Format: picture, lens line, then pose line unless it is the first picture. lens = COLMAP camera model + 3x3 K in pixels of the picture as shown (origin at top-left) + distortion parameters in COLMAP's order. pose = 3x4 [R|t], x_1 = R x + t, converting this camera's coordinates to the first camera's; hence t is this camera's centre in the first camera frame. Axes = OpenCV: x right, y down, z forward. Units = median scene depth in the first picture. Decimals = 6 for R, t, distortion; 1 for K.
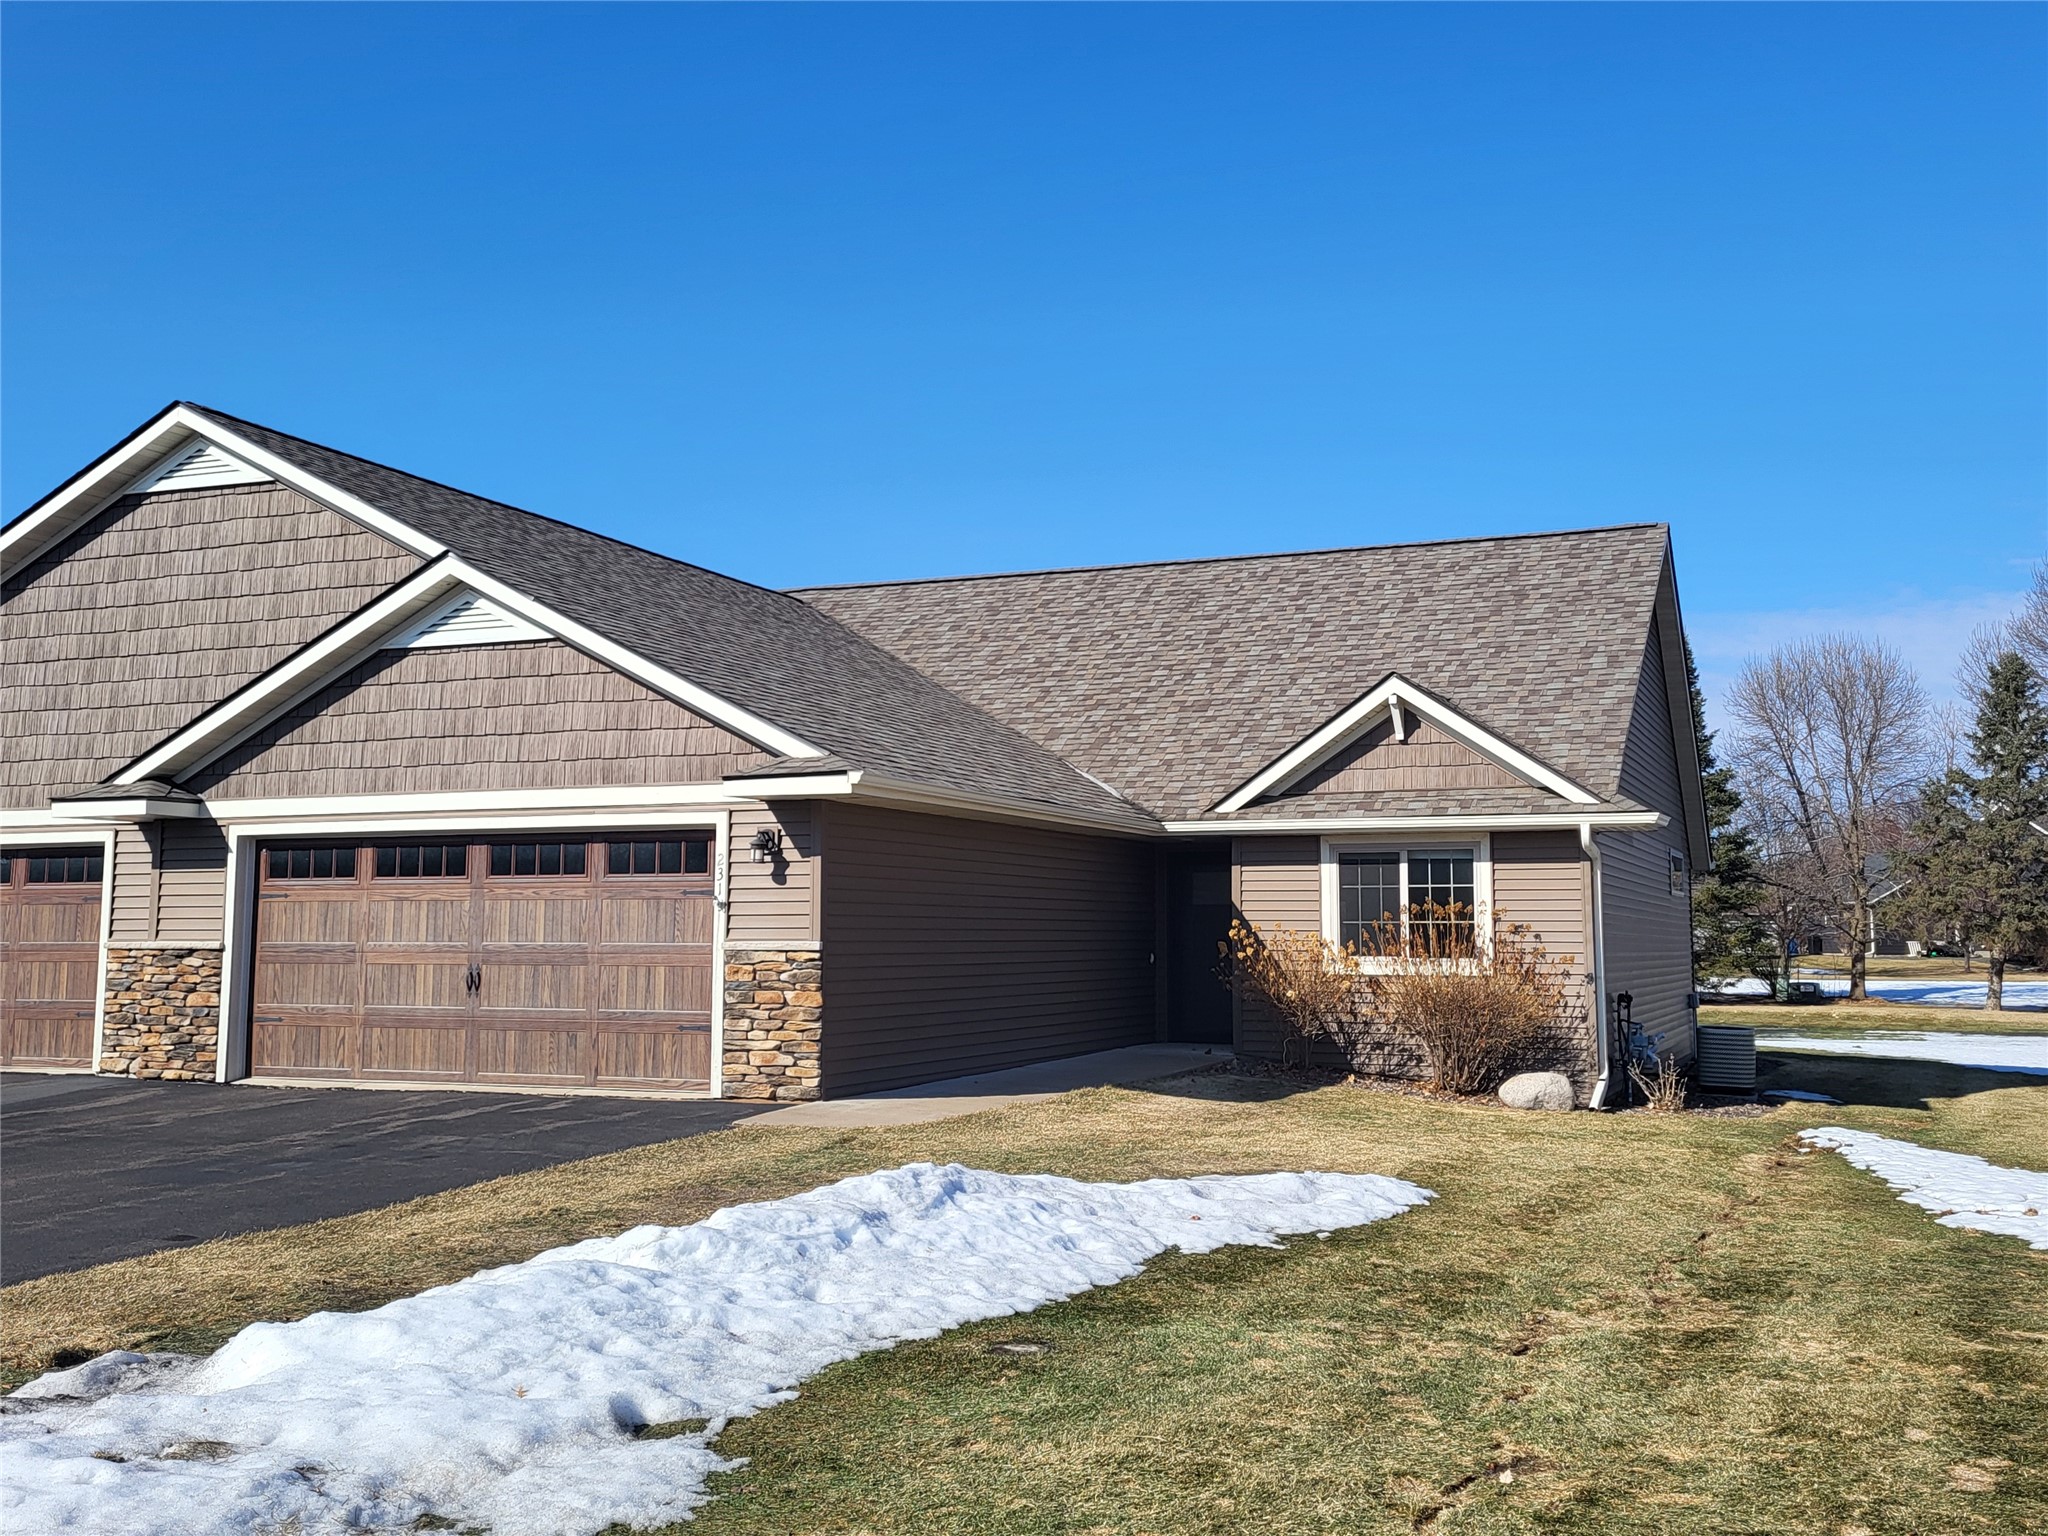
lens RADIAL K [[1904.6, 0, 1028.8], [0, 1904.6, 745.5], [0, 0, 1]] dist [-0.016342, 0.000000]
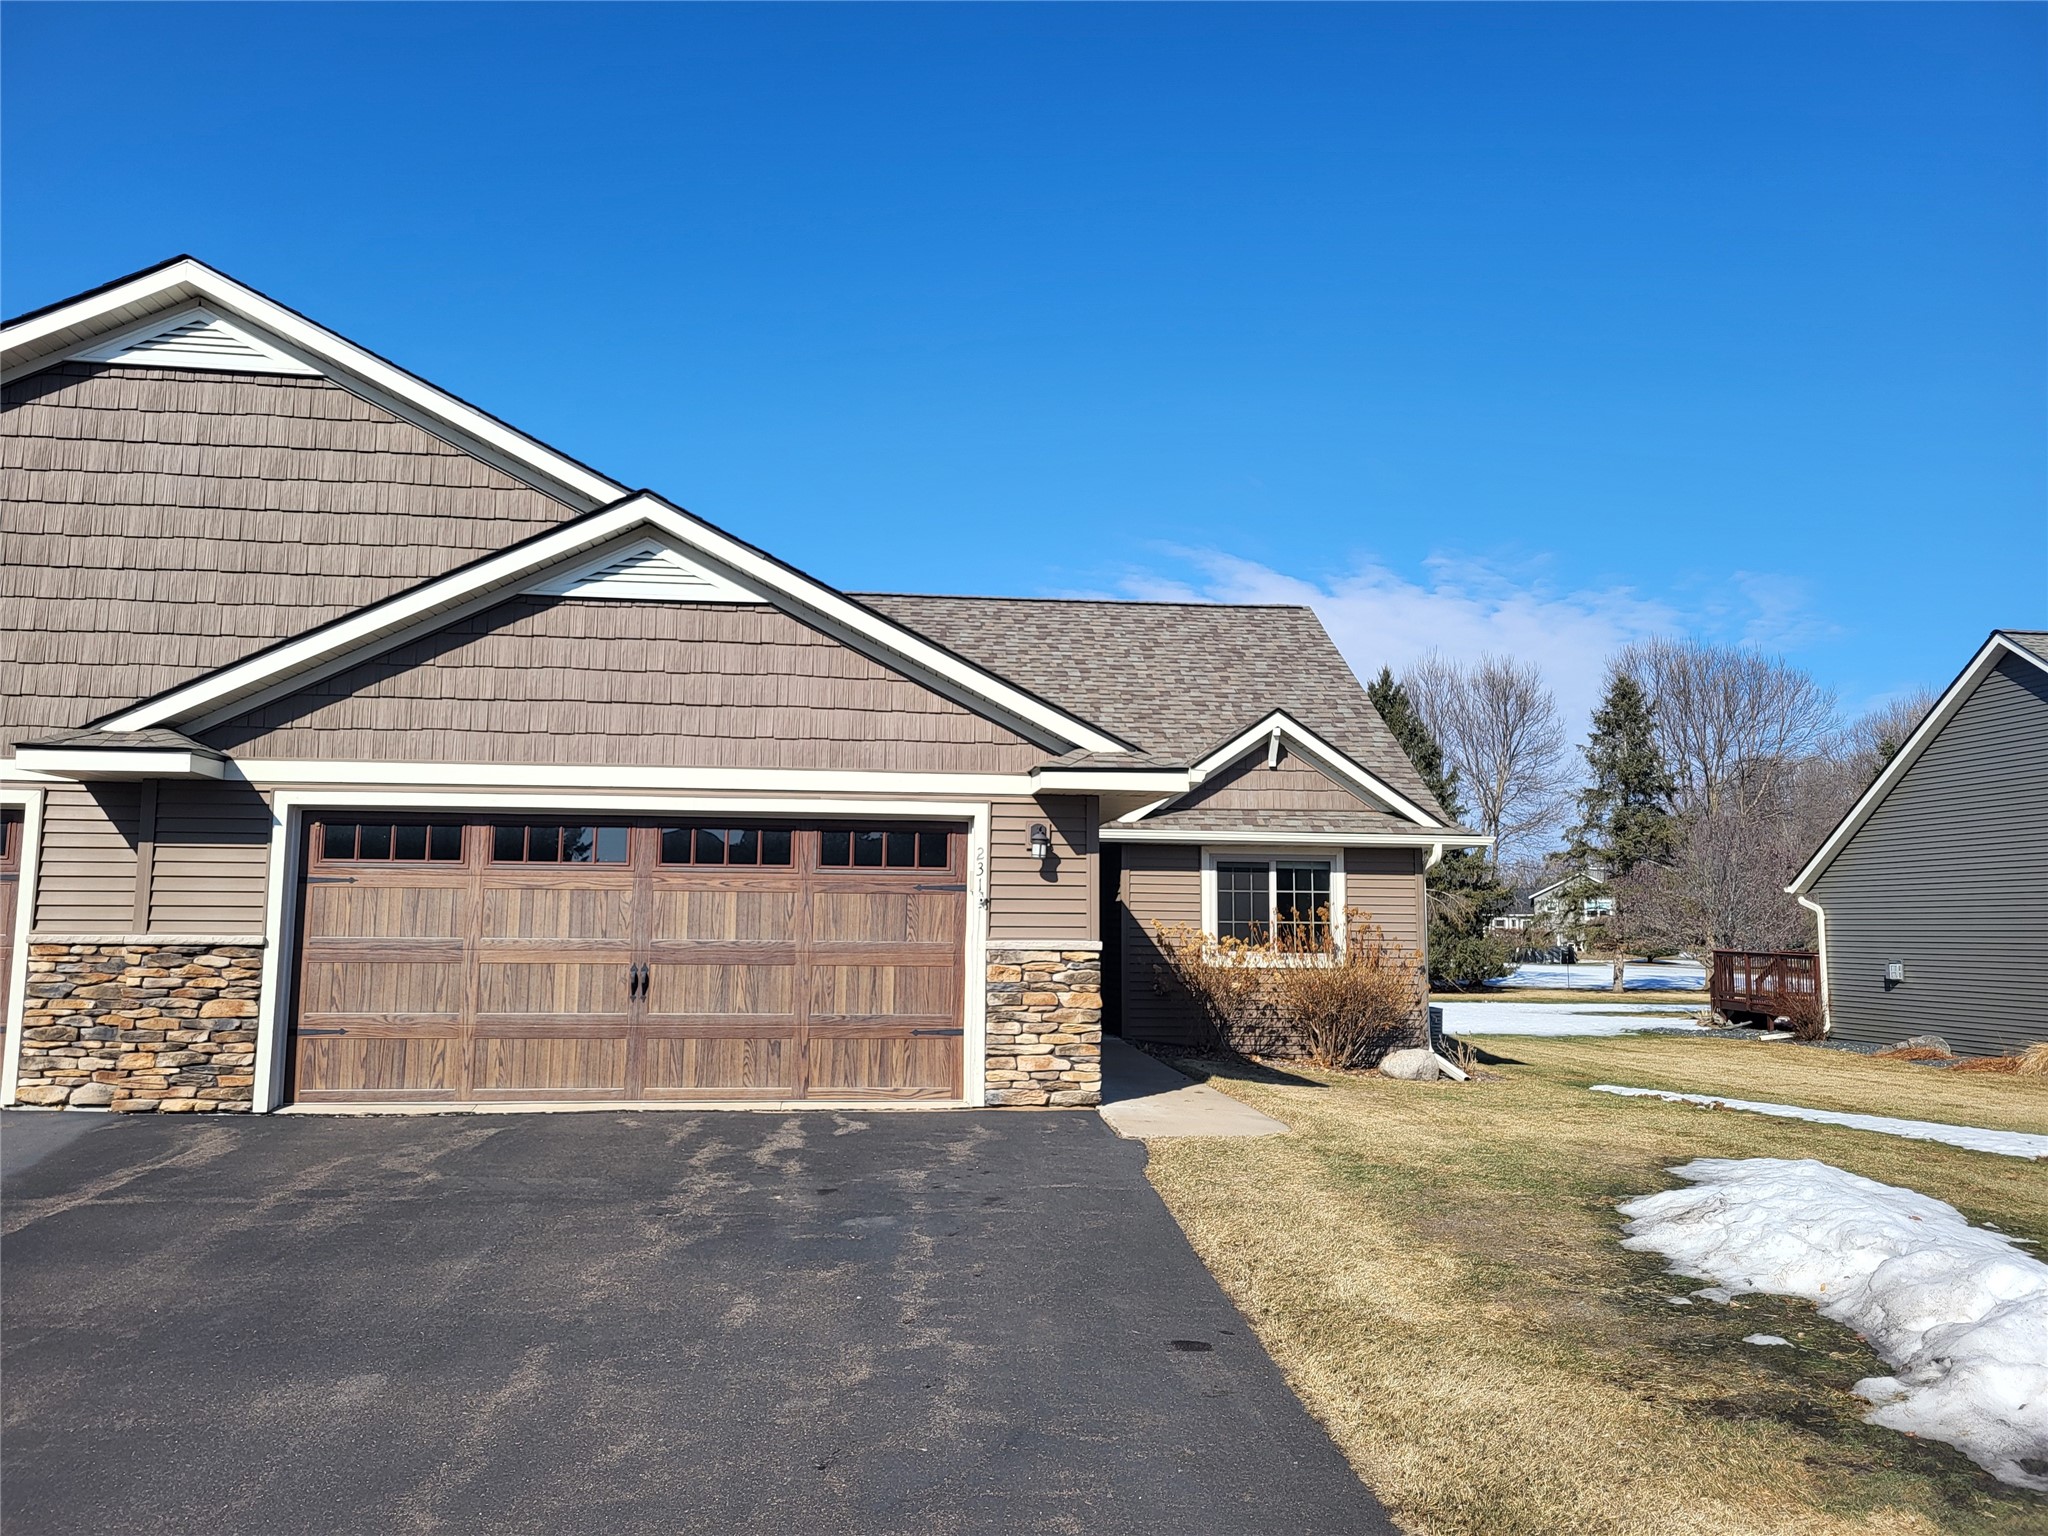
lens RADIAL K [[1528.5, 0, 1024.5], [0, 1528.5, 766.4], [0, 0, 1]] dist [0.002646, 0.003245]
pose [[0.884971, 0.056917, 0.462155, -0.443335], [-0.056014, 0.998307, -0.015686, 0.024039], [-0.462265, -0.012005, 0.886660, 0.279860]]
